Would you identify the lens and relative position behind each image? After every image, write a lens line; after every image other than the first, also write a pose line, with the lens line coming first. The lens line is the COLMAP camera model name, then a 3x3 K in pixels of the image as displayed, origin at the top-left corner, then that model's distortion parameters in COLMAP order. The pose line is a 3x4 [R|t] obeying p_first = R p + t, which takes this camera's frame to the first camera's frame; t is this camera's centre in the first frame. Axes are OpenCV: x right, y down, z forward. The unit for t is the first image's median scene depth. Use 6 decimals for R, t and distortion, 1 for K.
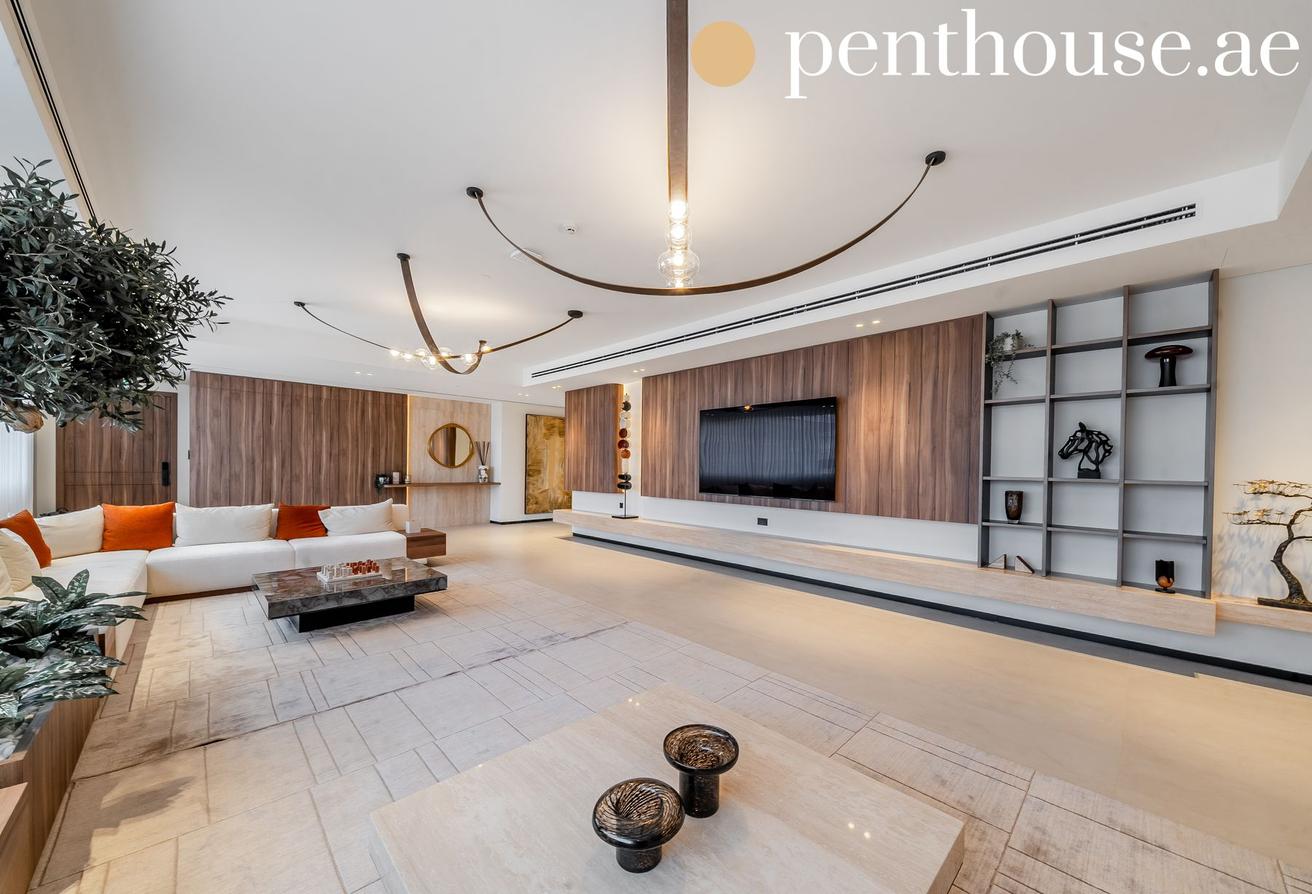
lens RADIAL K [[462.2, 0, 668.2], [0, 462.2, 469.5], [0, 0, 1]] dist [0.021538, -0.007896]
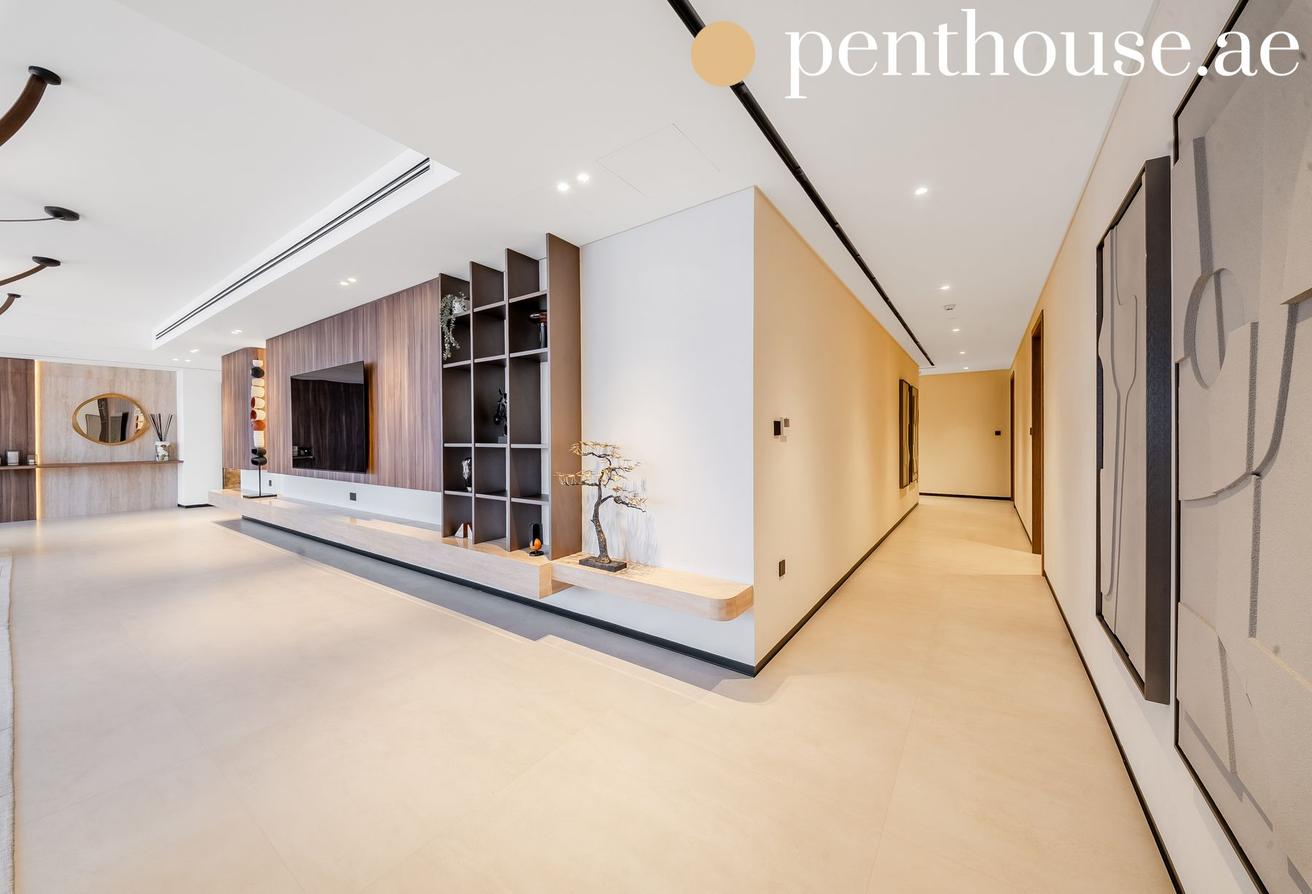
lens RADIAL K [[462.2, 0, 627.9], [0, 462.2, 441.5], [0, 0, 1]] dist [0.021538, -0.007896]
pose [[0.989145, -0.018659, 0.145752, 0.577809], [0.018676, 0.999825, 0.001253, 0.010962], [-0.145750, 0.001483, 0.989320, -0.004951]]
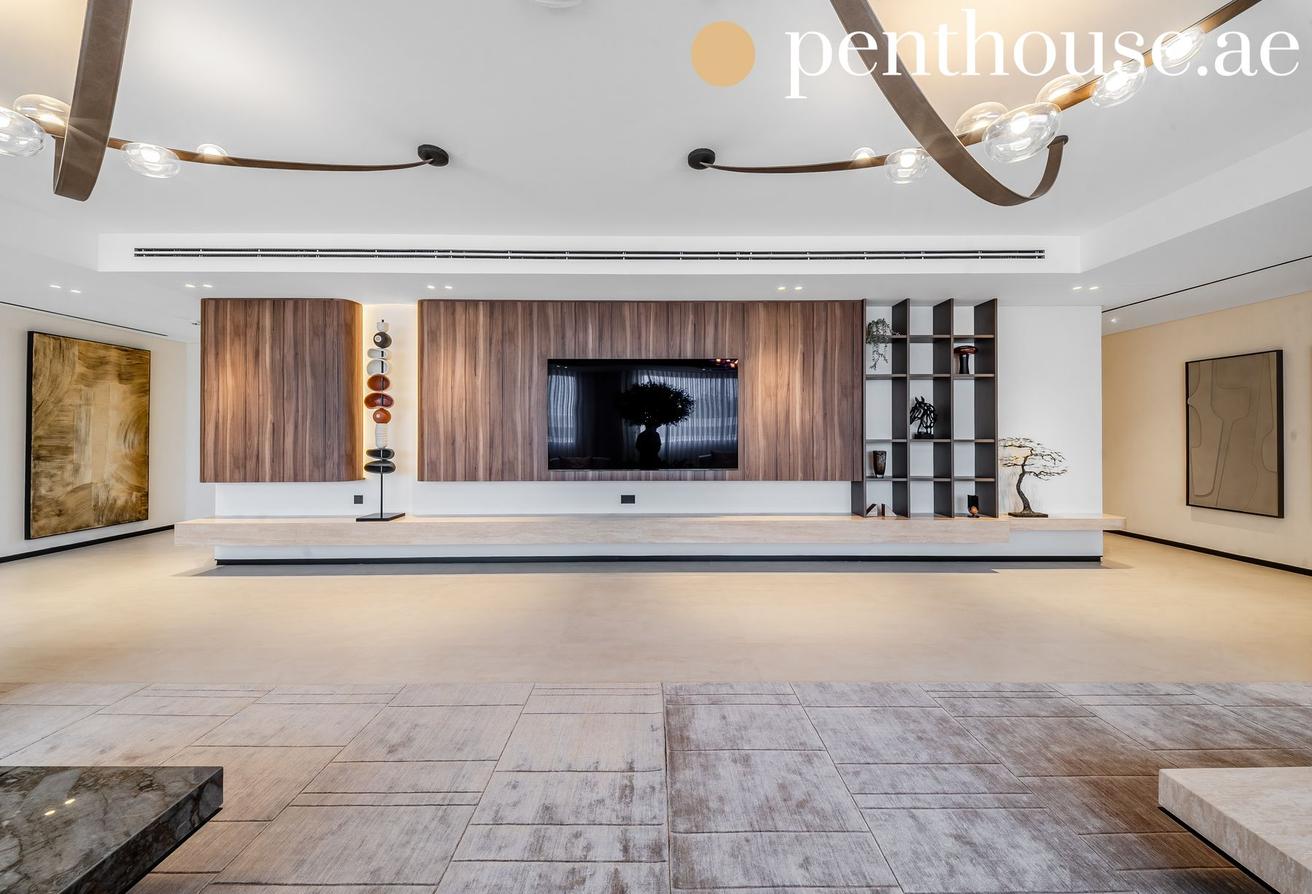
lens RADIAL K [[462.2, 0, 660.1], [0, 462.2, 430.3], [0, 0, 1]] dist [0.021538, -0.007896]
pose [[0.710143, -0.010115, 0.703985, -0.320651], [0.016593, 0.999860, -0.002371, -0.008502], [-0.703862, 0.013365, 0.710211, 0.339914]]
